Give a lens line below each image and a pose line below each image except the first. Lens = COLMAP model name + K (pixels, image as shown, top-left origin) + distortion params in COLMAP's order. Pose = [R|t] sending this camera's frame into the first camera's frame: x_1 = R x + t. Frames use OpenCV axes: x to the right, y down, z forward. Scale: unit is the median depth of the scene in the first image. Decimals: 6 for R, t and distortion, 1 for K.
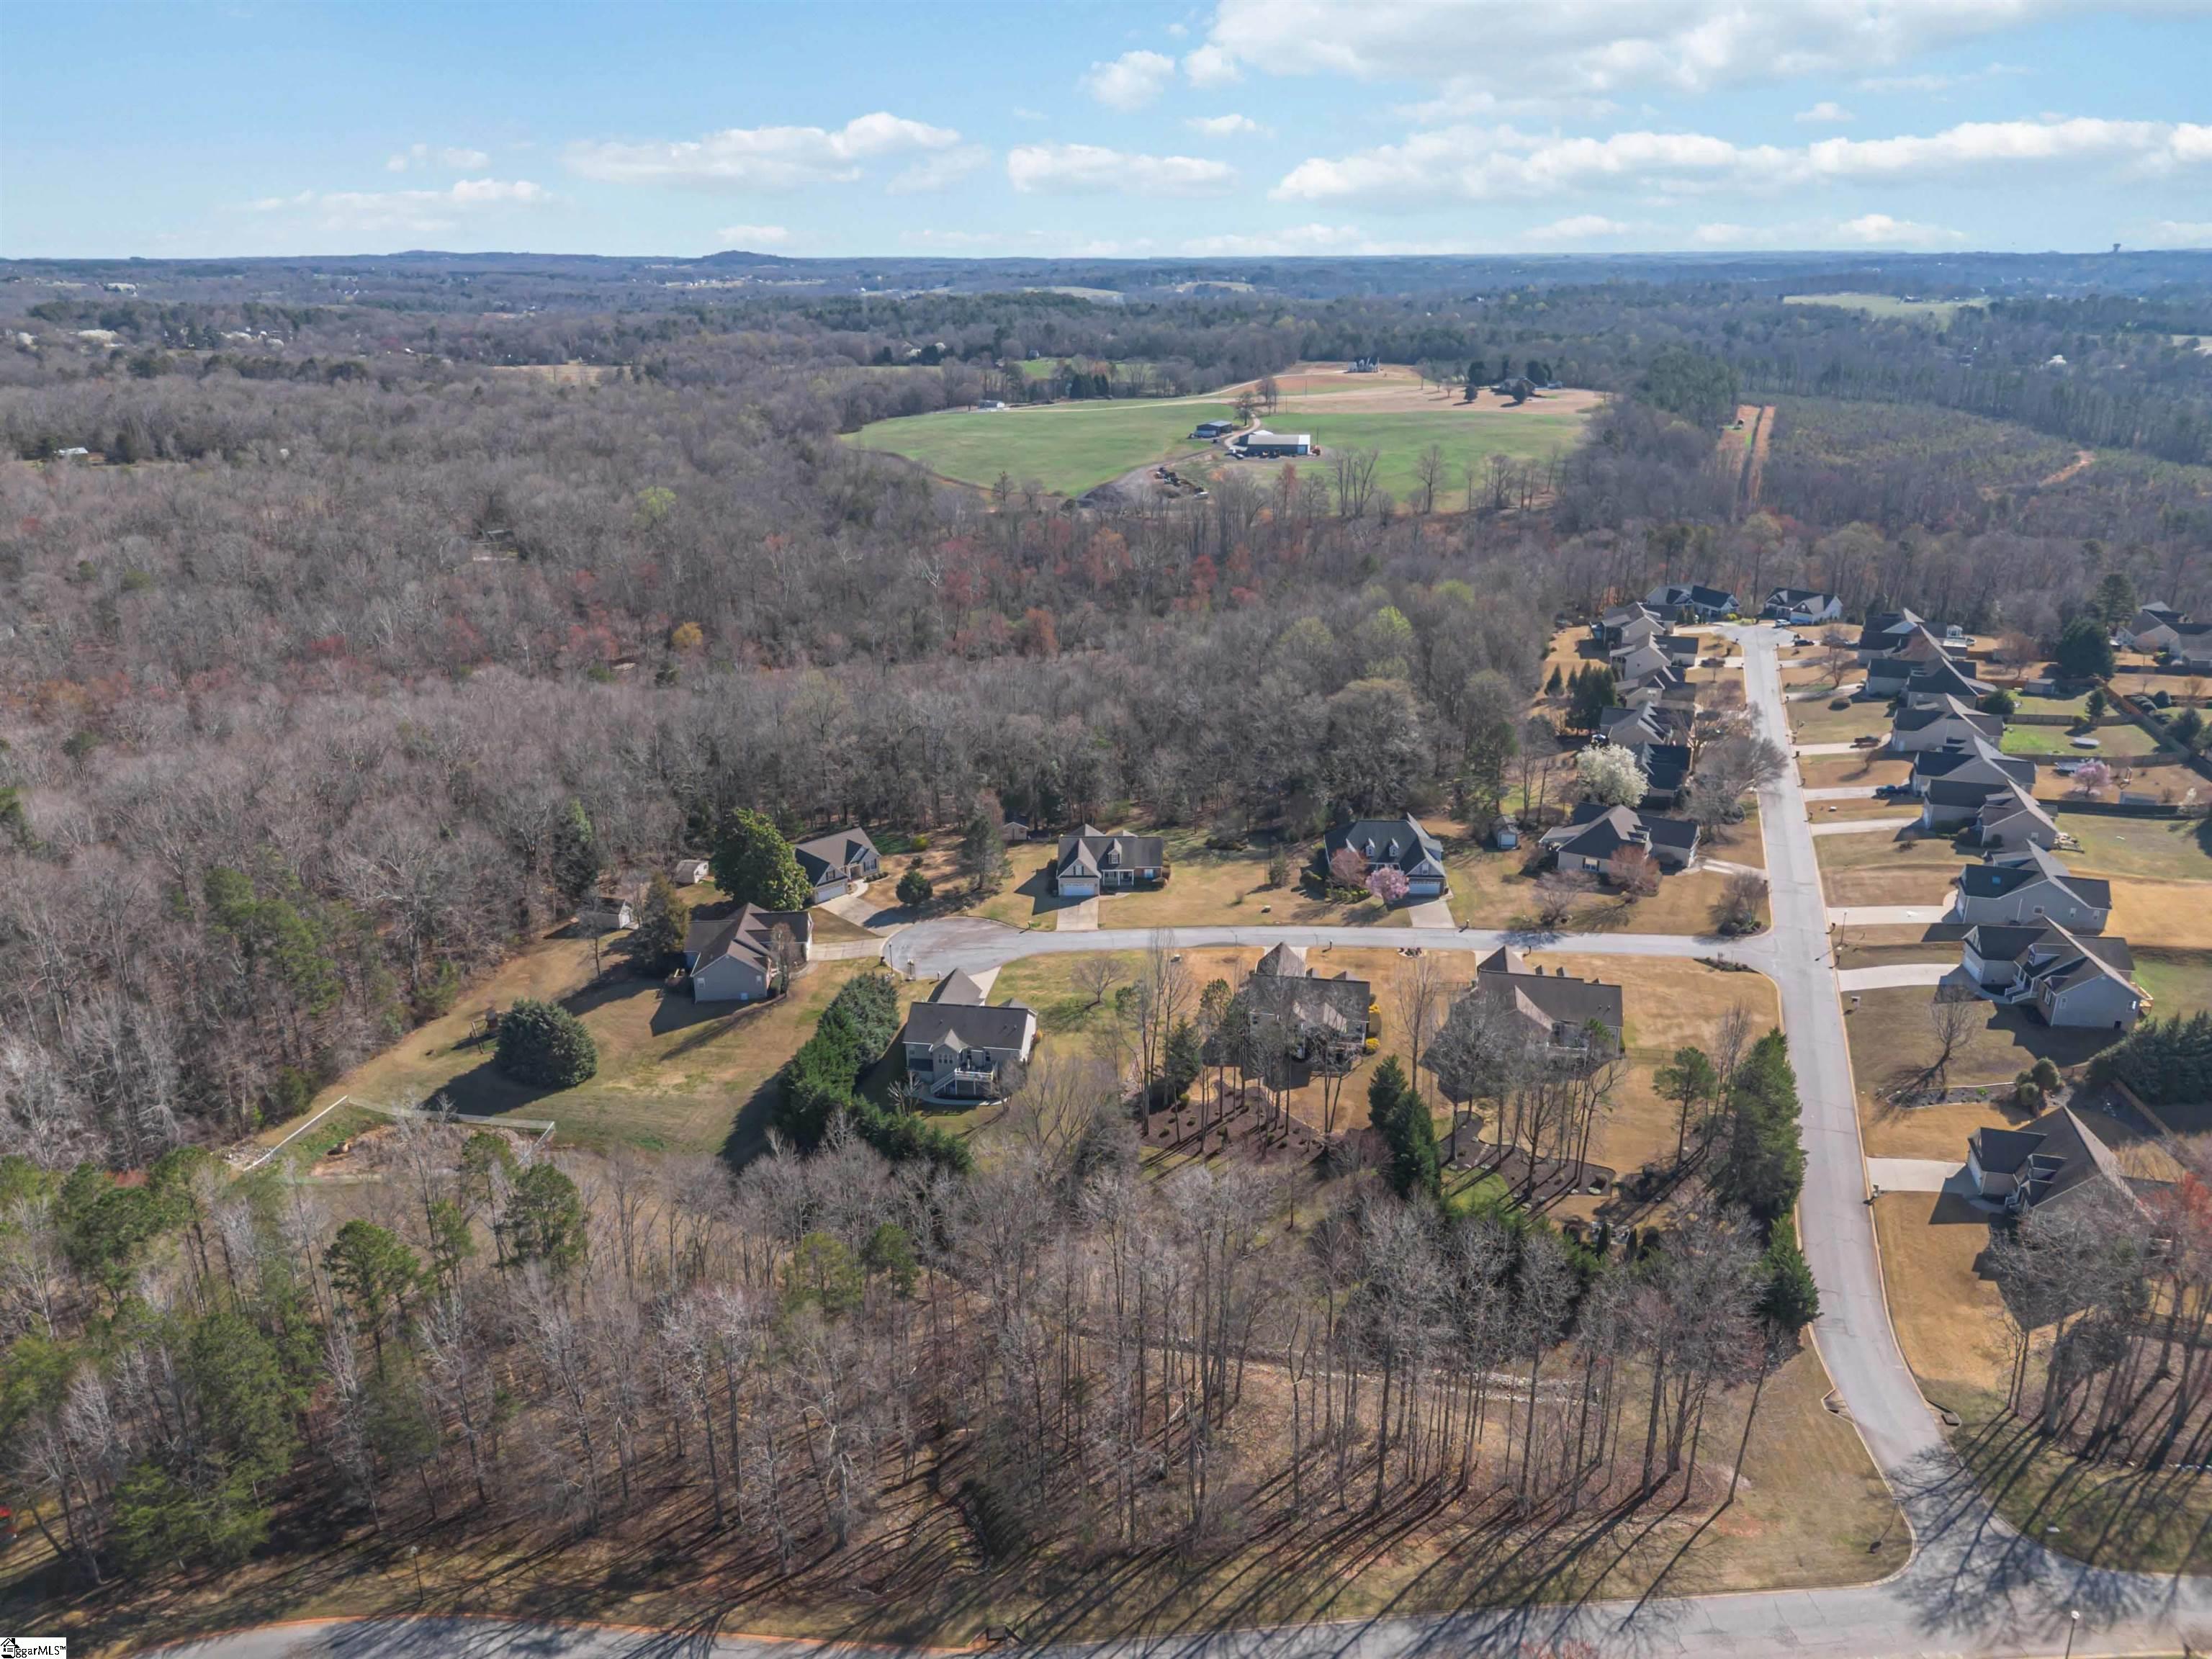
lens RADIAL K [[1578.4, 0, 1102.1], [0, 1578.4, 815.9], [0, 0, 1]] dist [0.038367, -0.039890]
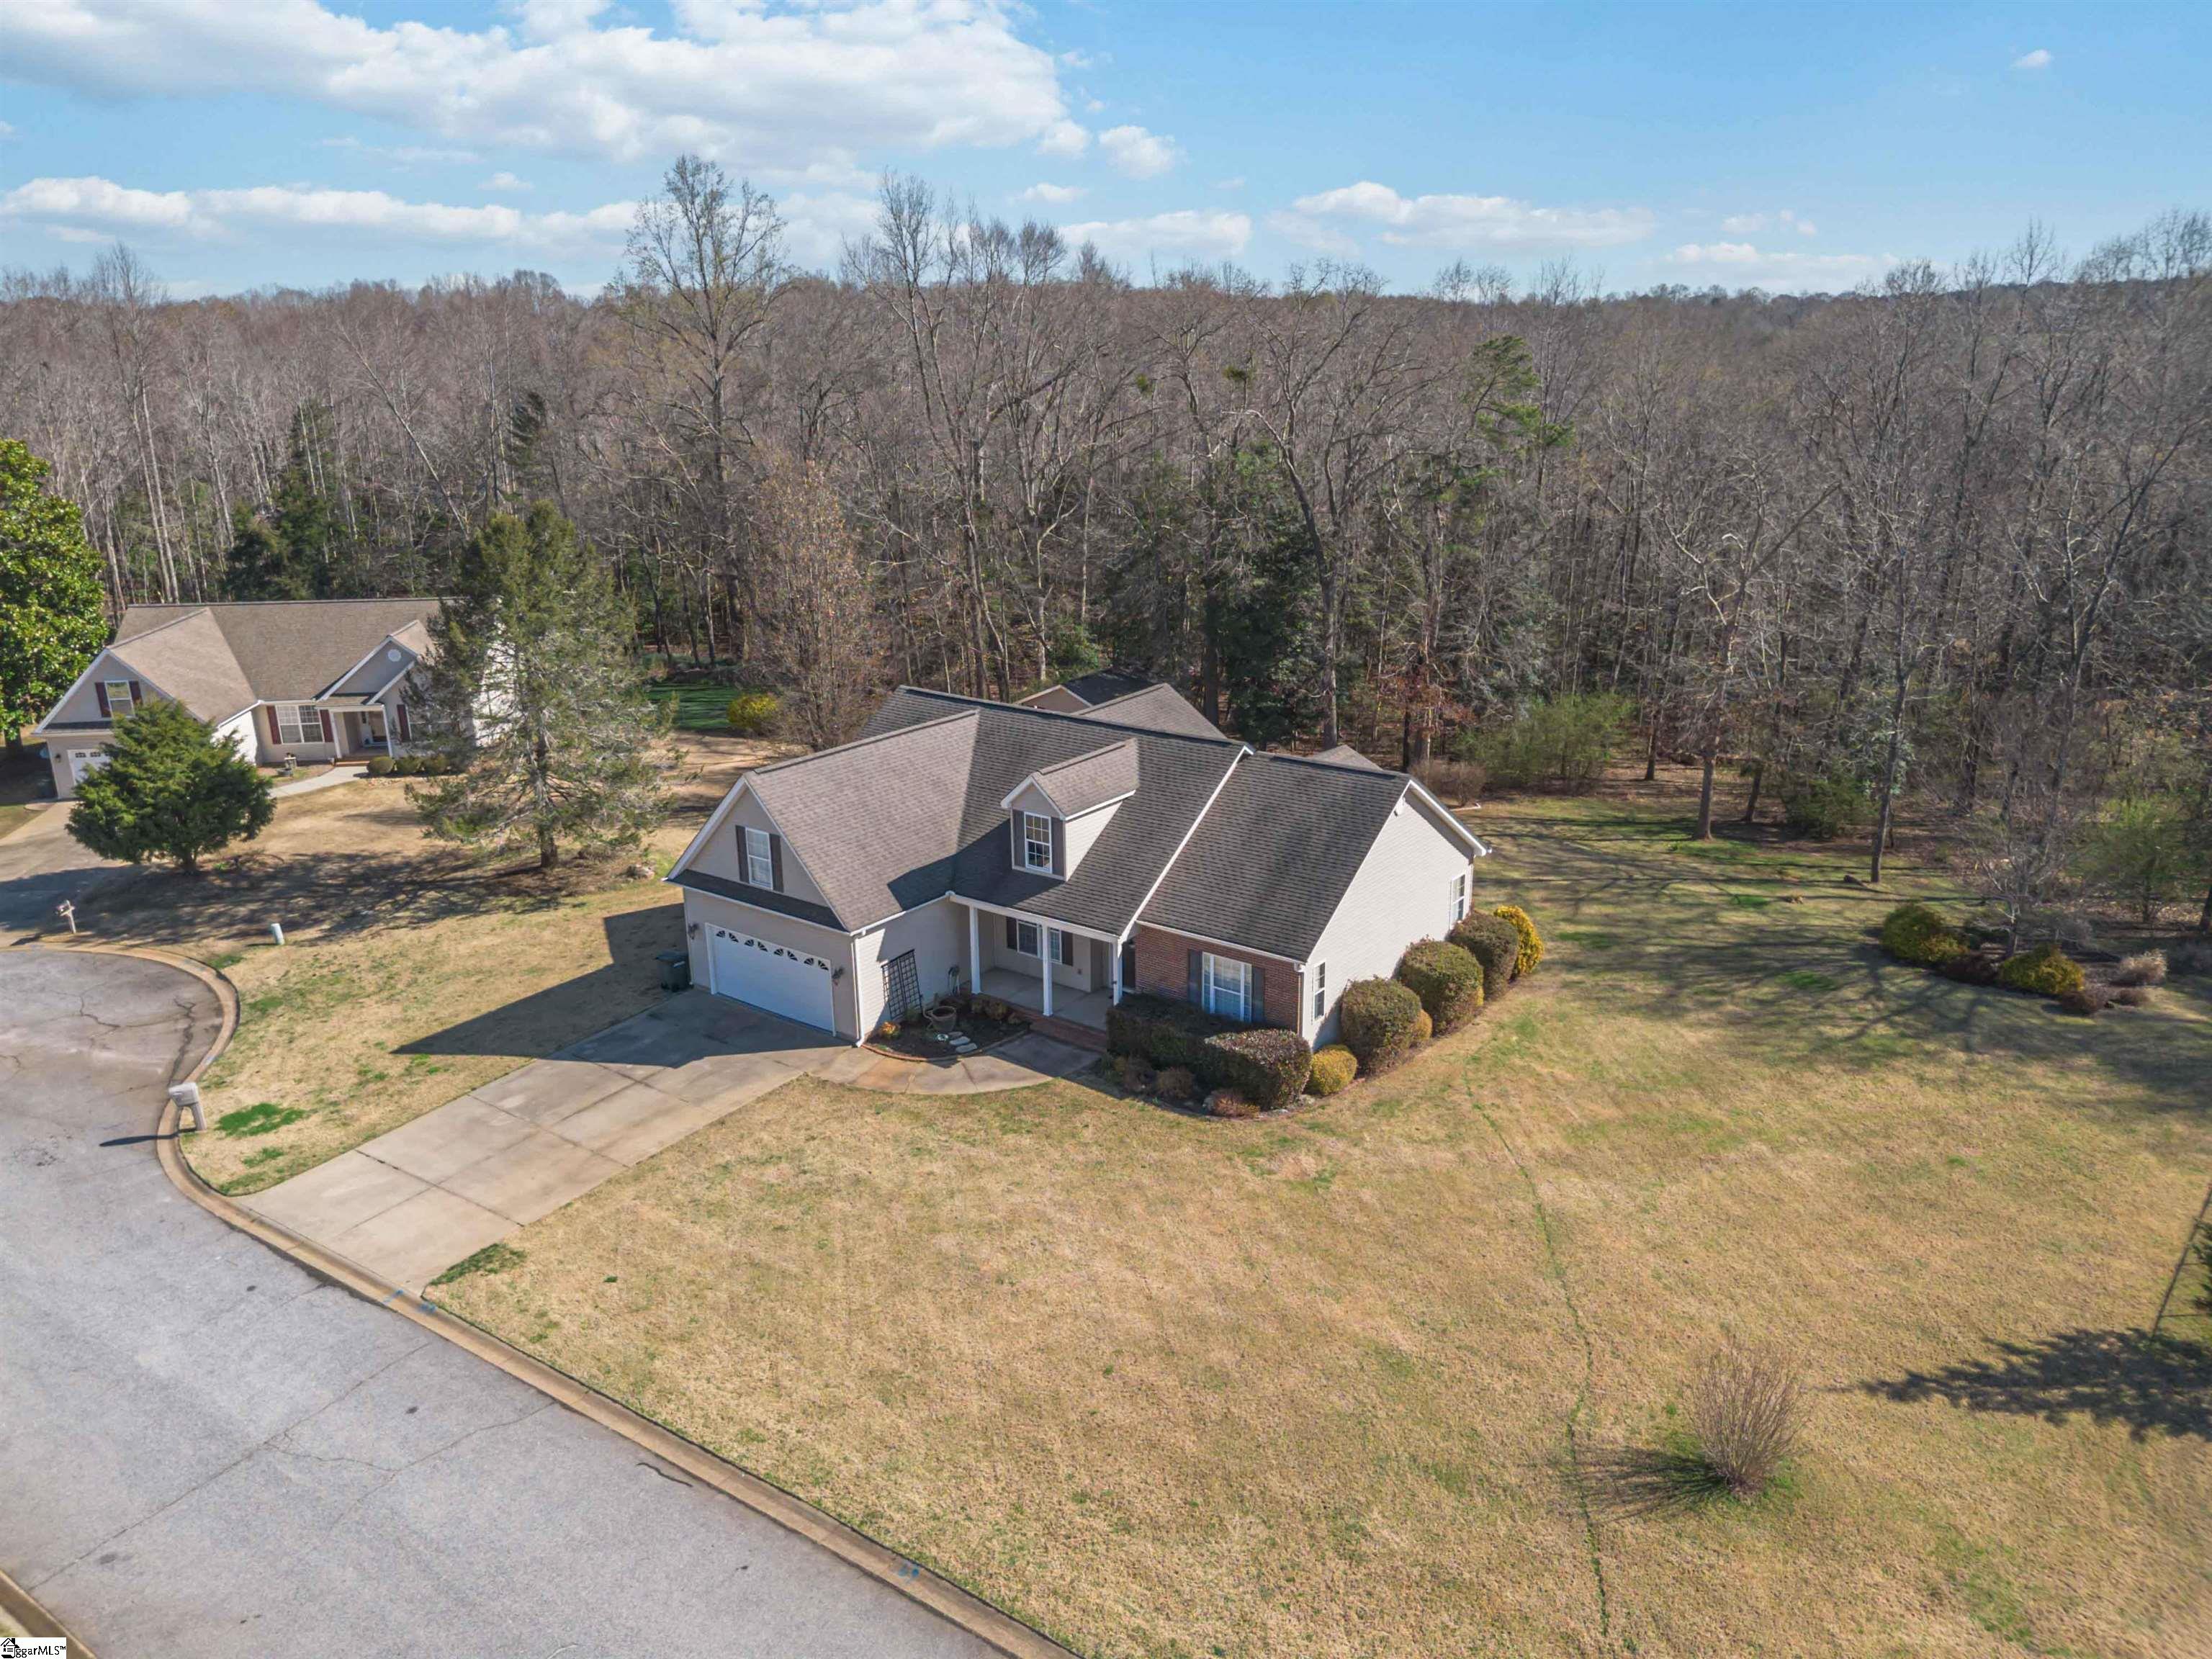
lens RADIAL K [[1546.4, 0, 1107.9], [0, 1546.4, 790.4], [0, 0, 1]] dist [0.065971, -0.064885]
pose [[0.808292, 0.159061, -0.566890, 0.102049], [-0.193914, 0.981018, -0.001230, 0.020814], [0.555933, 0.110921, 0.823793, 0.882159]]
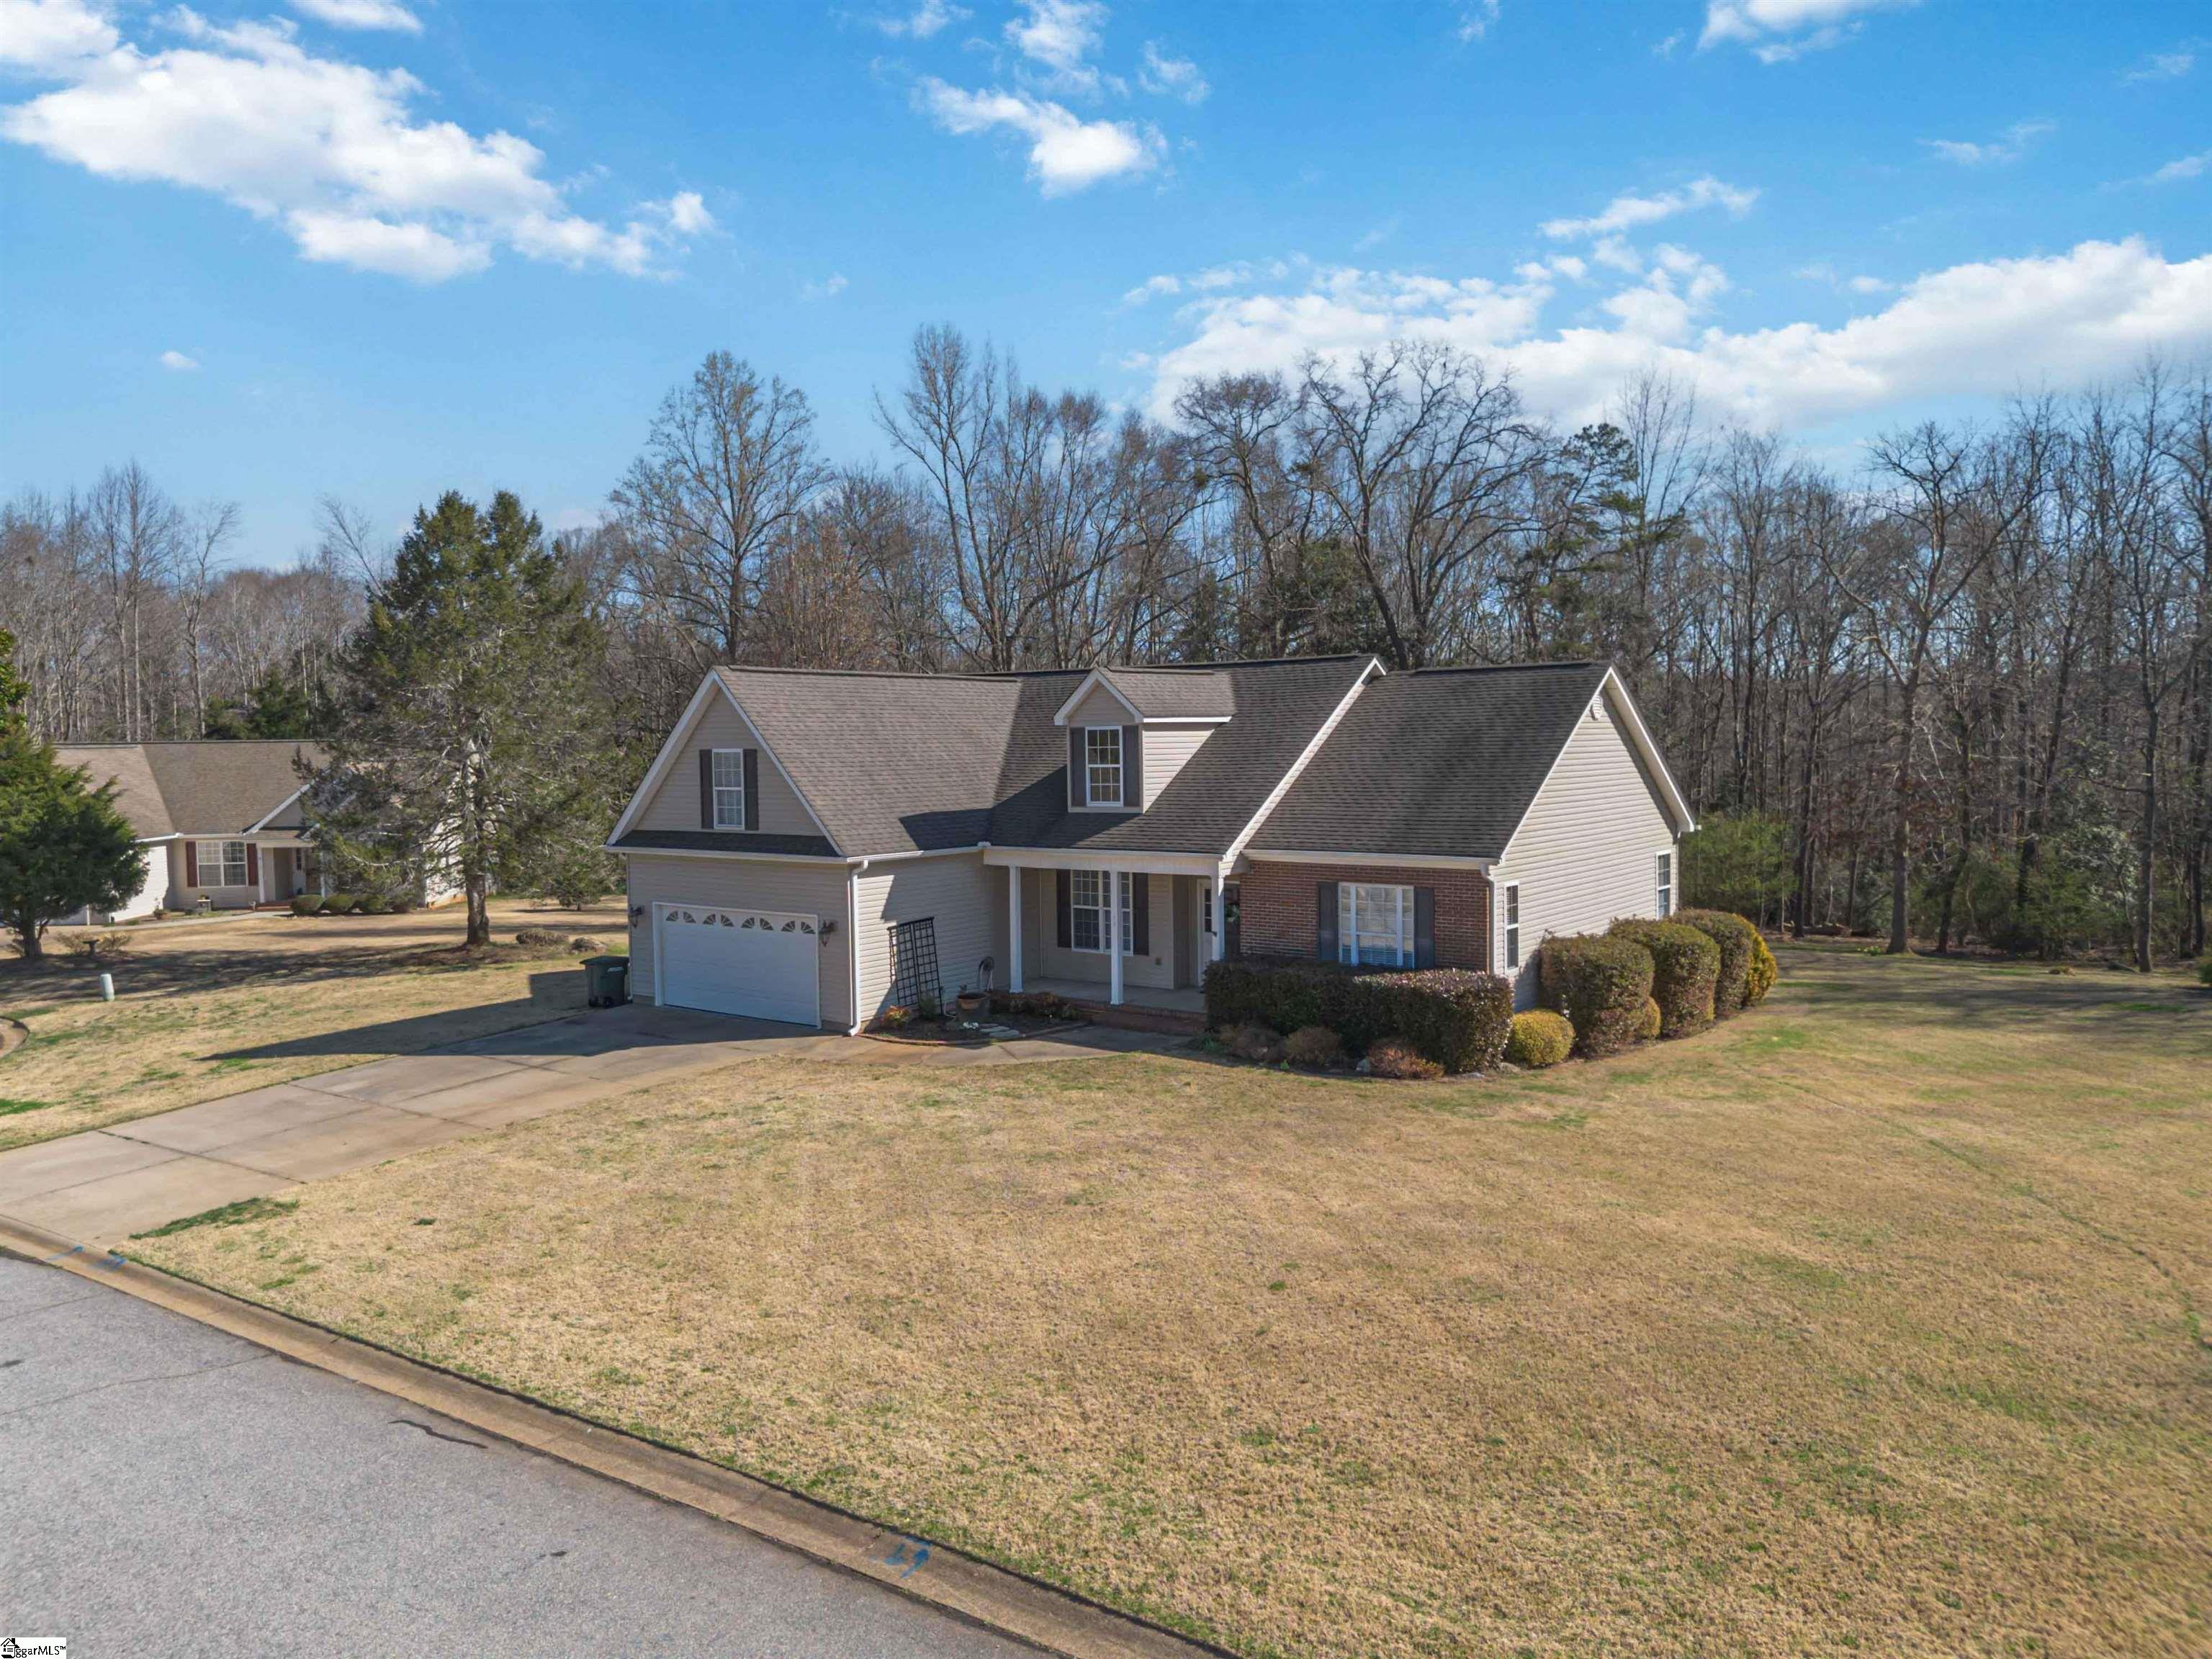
lens RADIAL K [[1546.4, 0, 1107.9], [0, 1546.4, 790.4], [0, 0, 1]] dist [0.065971, -0.064885]
pose [[0.801963, 0.015500, -0.597173, 0.077922], [-0.193896, 0.952294, -0.235672, 0.056335], [0.565031, 0.304790, 0.766710, 0.919584]]
